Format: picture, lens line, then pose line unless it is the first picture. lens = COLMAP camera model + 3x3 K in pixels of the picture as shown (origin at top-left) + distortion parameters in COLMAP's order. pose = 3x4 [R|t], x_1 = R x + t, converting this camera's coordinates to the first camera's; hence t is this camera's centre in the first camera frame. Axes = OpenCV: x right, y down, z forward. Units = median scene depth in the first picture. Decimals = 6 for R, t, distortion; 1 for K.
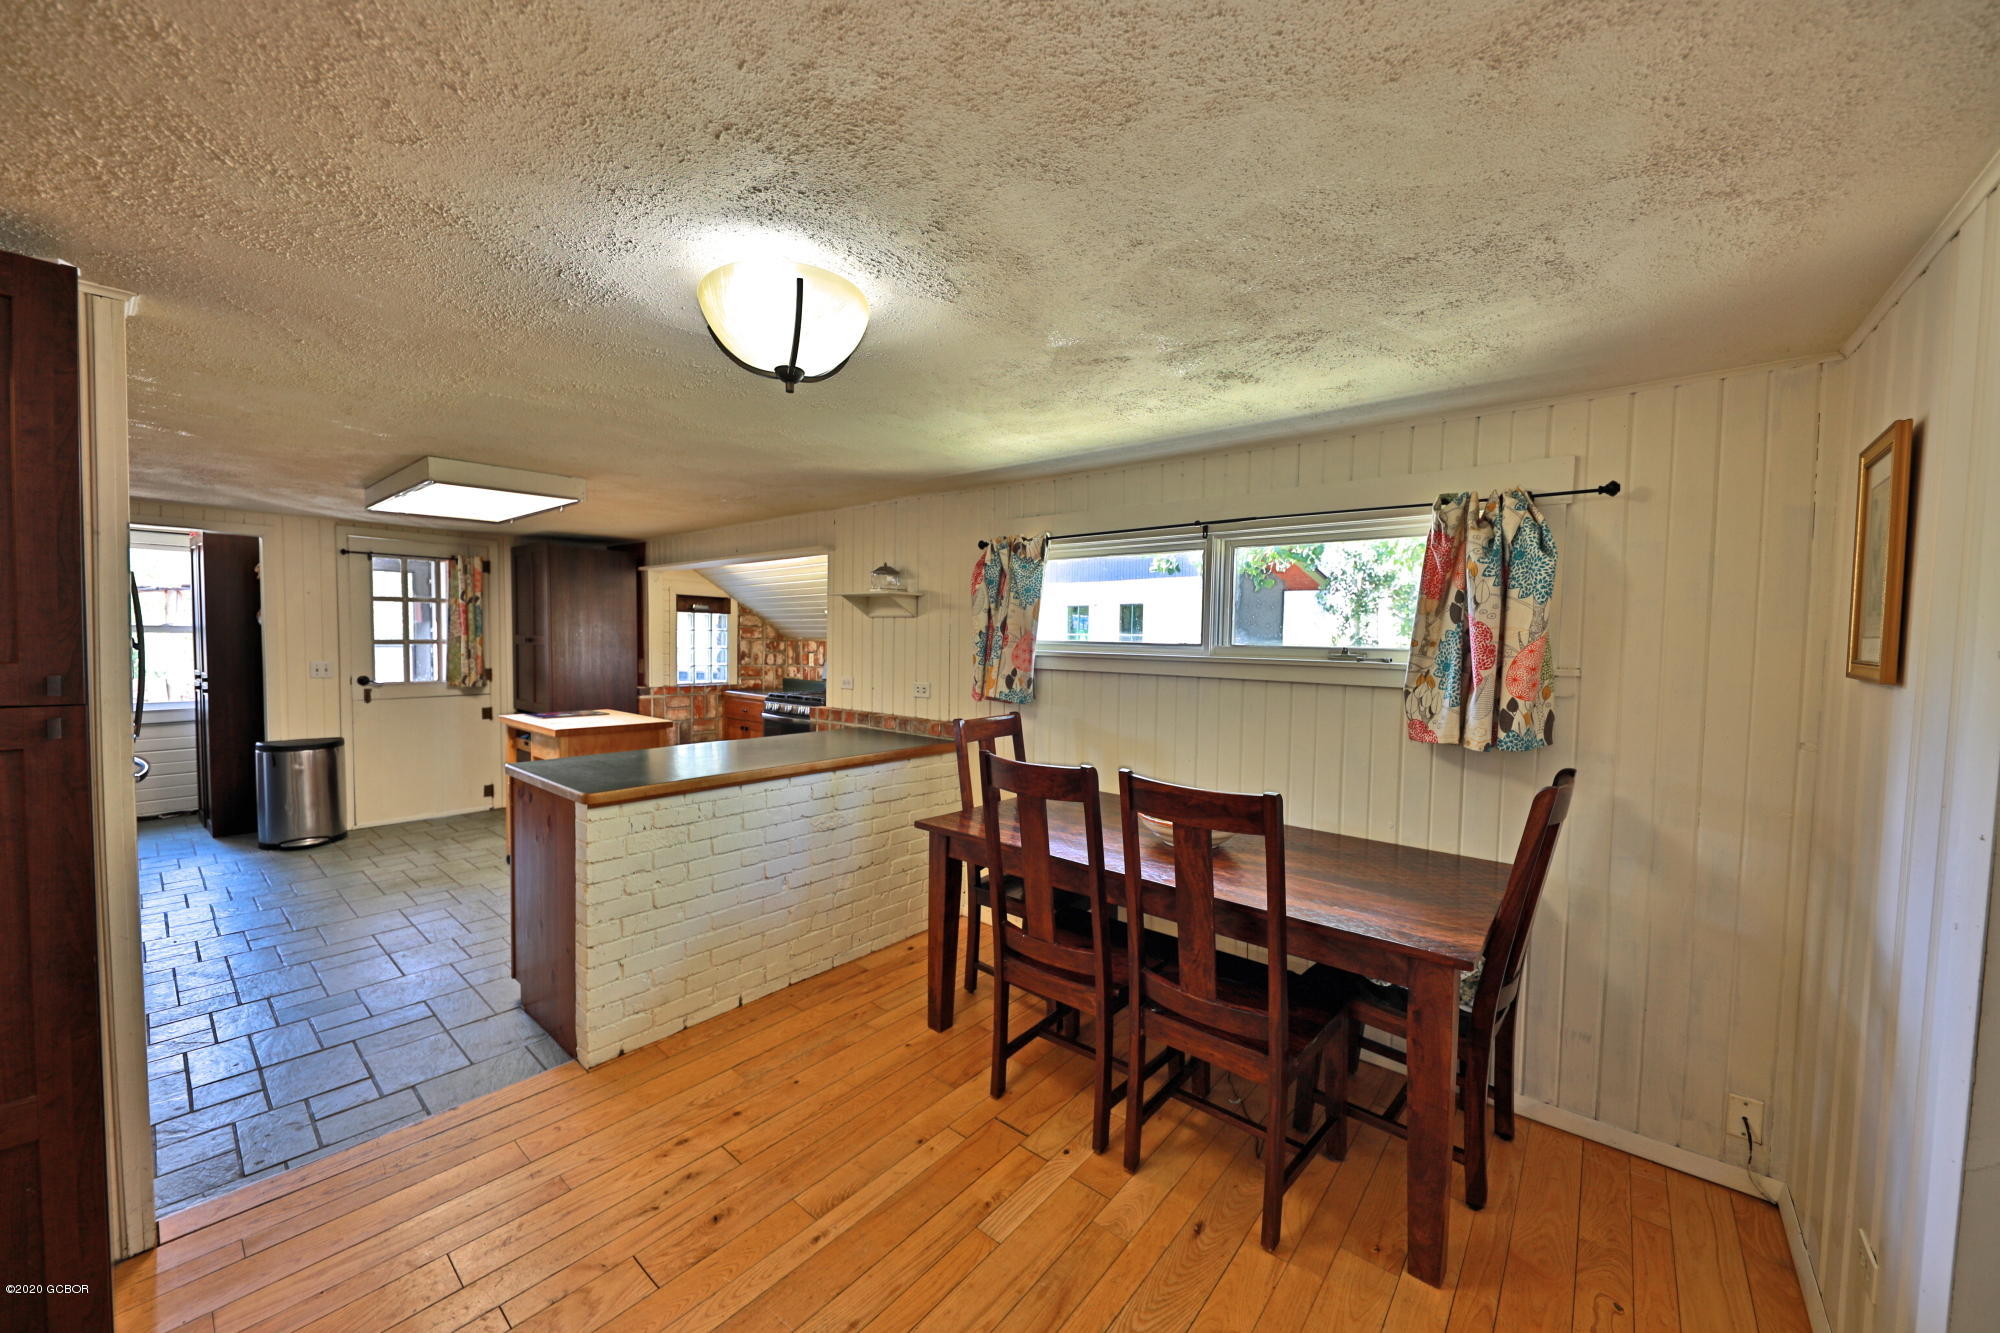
lens RADIAL K [[732.1, 0, 1000.9], [0, 732.1, 673.7], [0, 0, 1]] dist [0.019341, -0.010081]
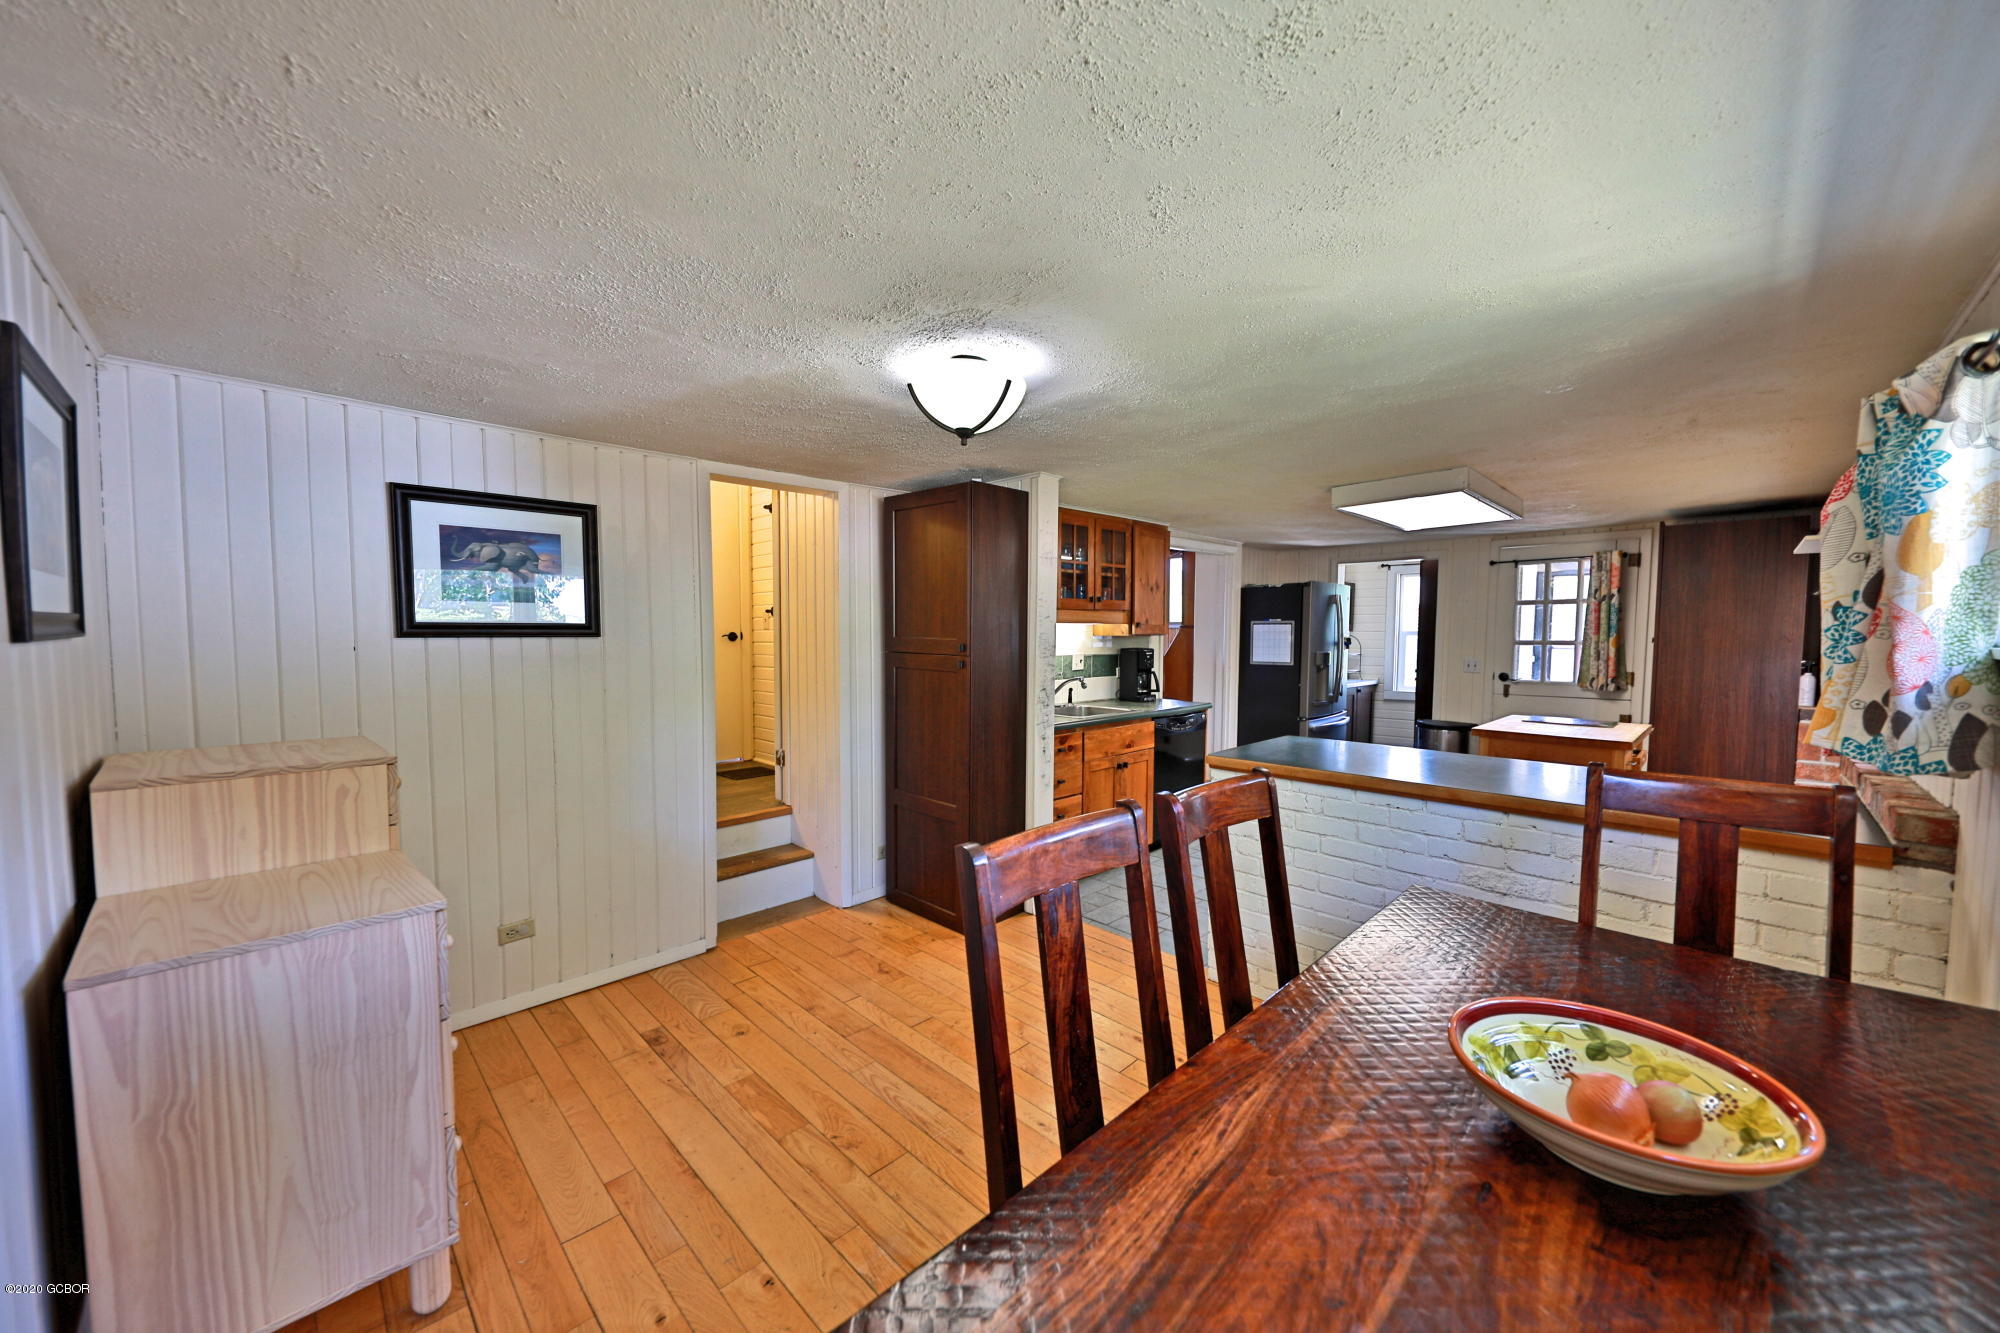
lens RADIAL K [[732.1, 0, 1000.9], [0, 732.1, 673.7], [0, 0, 1]] dist [0.019341, -0.010081]
pose [[-0.088455, 0.039923, -0.995280, 0.296710], [-0.054306, 0.997517, 0.044839, -0.003933], [0.994599, 0.058015, -0.086067, 0.327724]]
